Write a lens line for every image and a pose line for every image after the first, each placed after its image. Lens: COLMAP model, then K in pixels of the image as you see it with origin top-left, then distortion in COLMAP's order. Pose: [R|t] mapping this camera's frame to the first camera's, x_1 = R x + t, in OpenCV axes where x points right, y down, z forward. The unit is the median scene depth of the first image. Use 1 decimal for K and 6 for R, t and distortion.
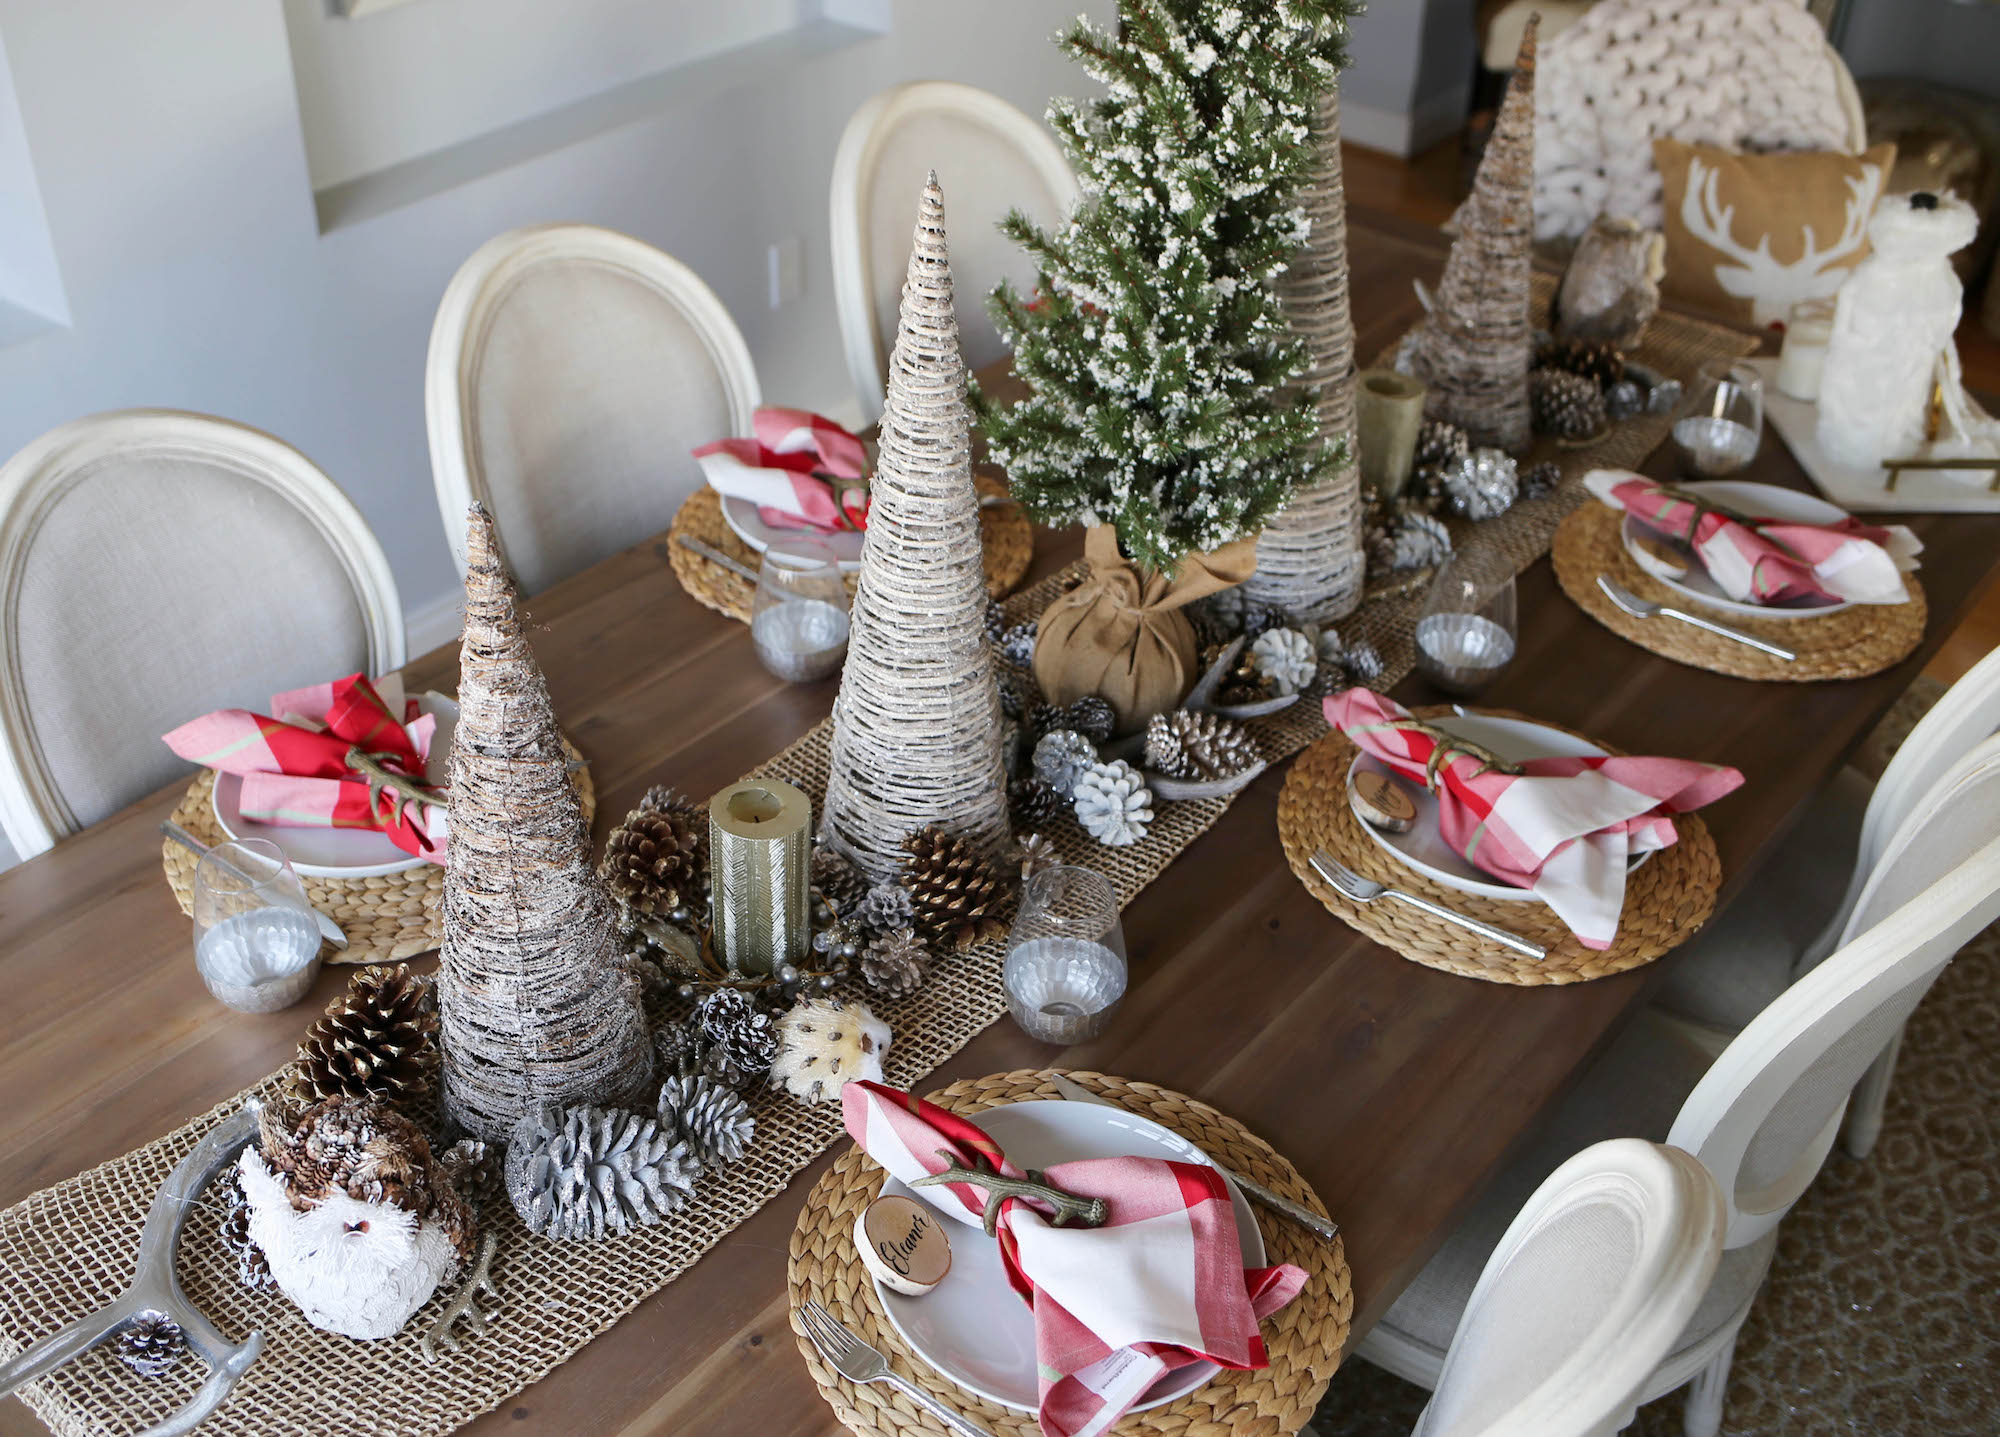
lens RADIAL K [[2061.5, 0, 1000.0], [0, 2061.5, 718.5], [0, 0, 1]] dist [-0.075383, 0.025513]
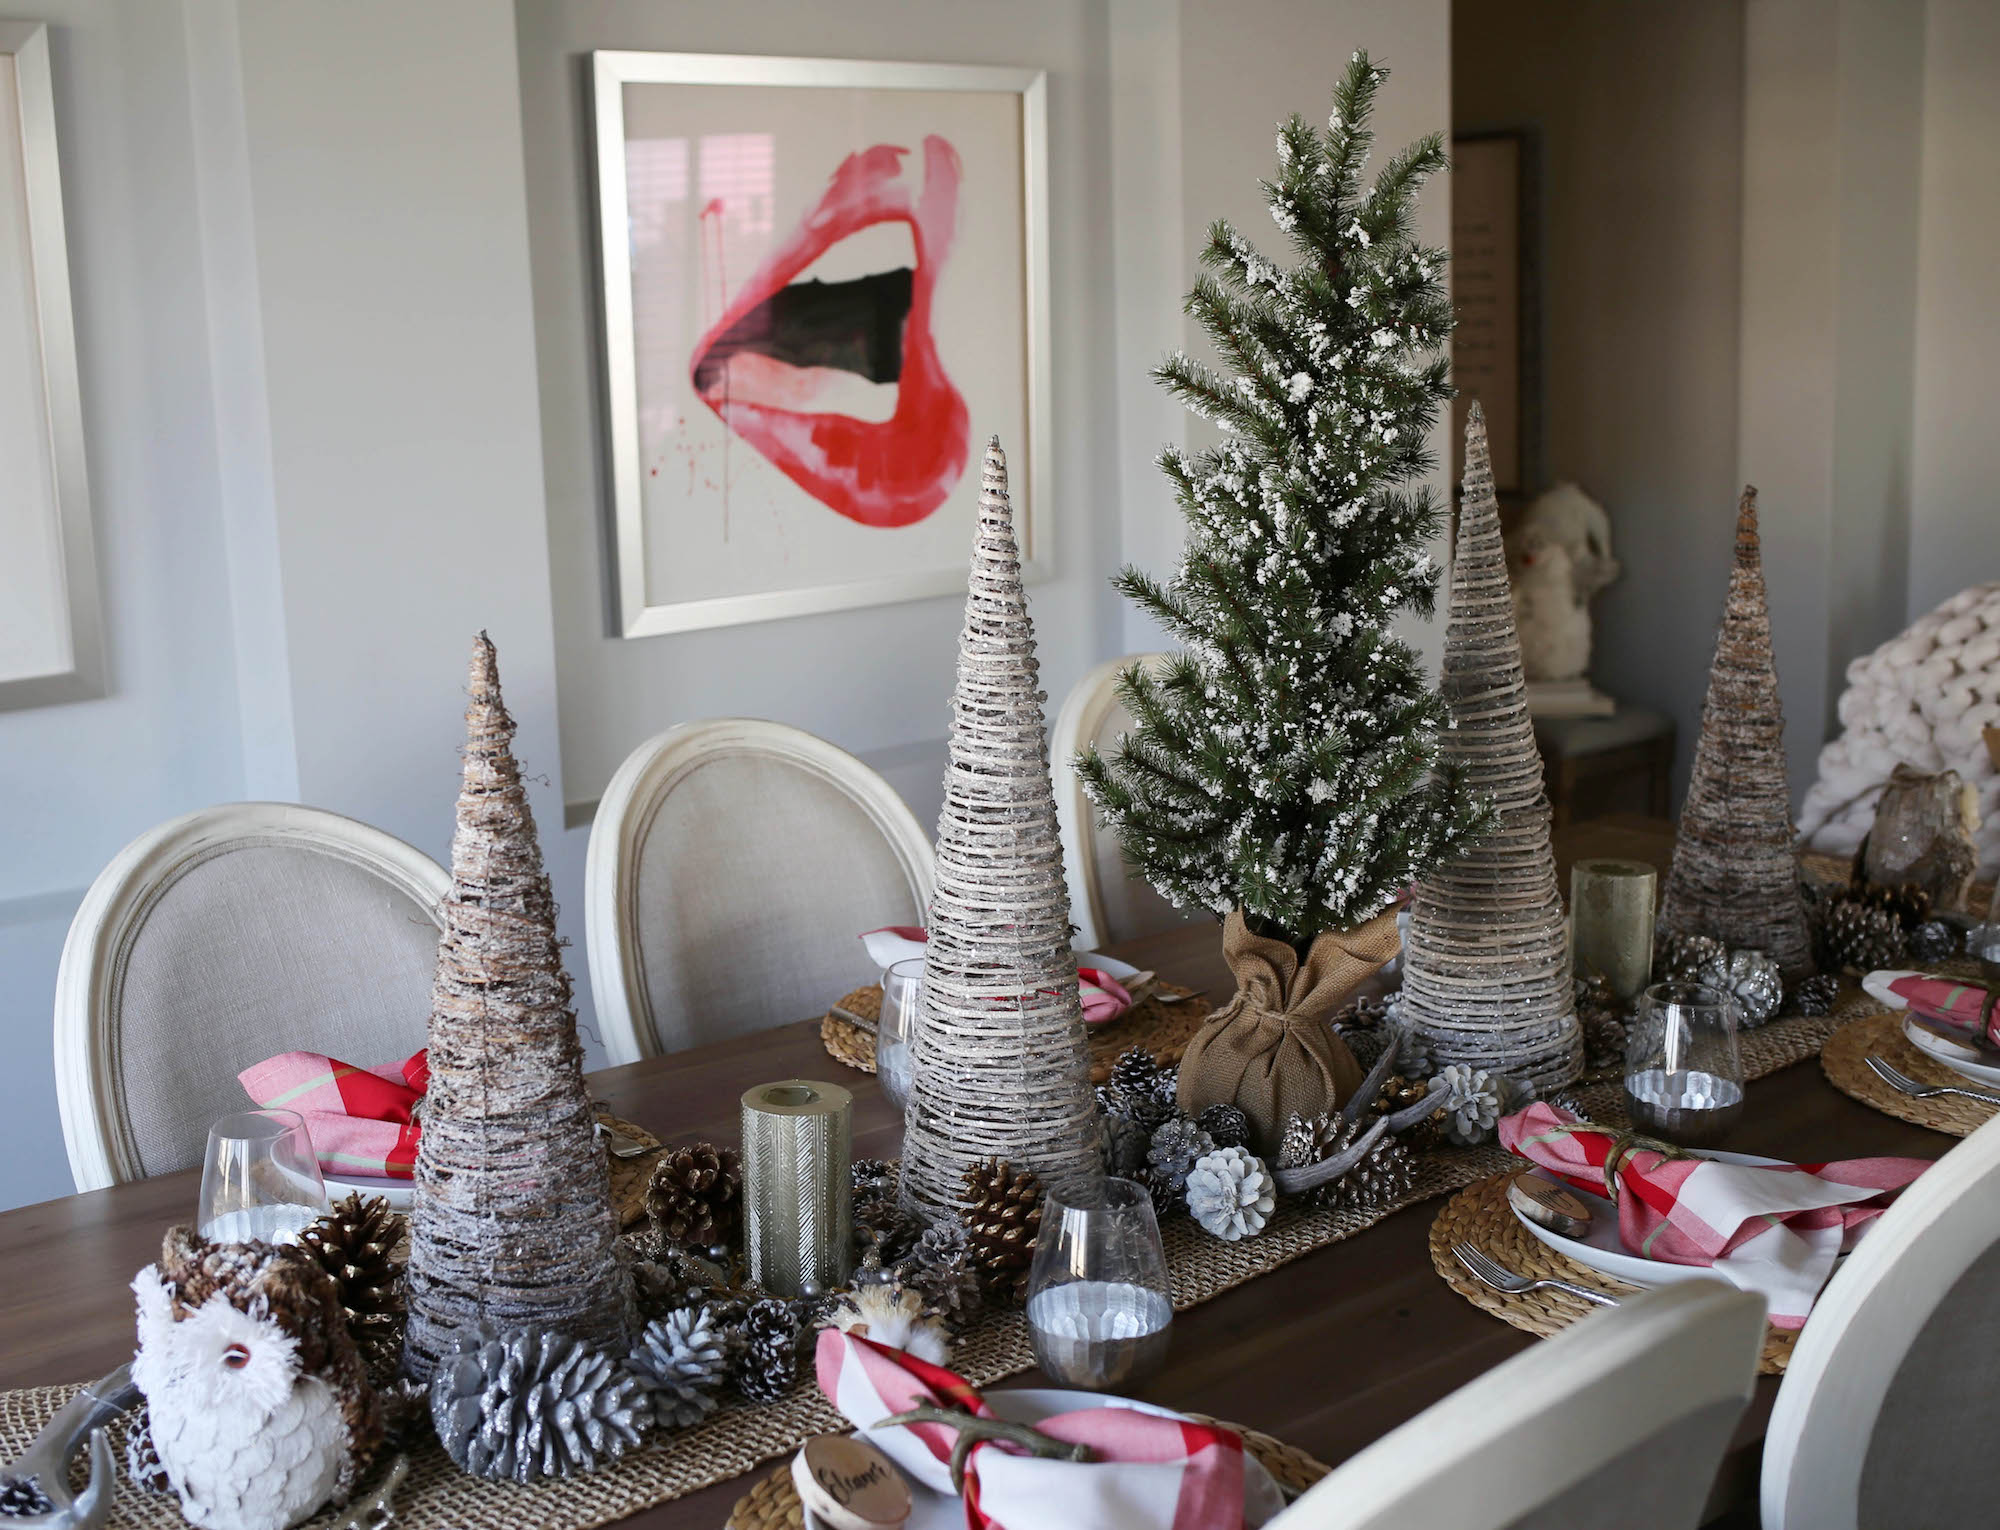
lens RADIAL K [[2330.0, 0, 1000.0], [0, 2330.0, 765.0], [0, 0, 1]] dist [-0.087316, 0.059083]
pose [[0.978600, -0.016225, -0.205132, 0.180436], [-0.071808, 0.907290, -0.414329, 0.319860], [0.192837, 0.420192, 0.886709, 0.035868]]
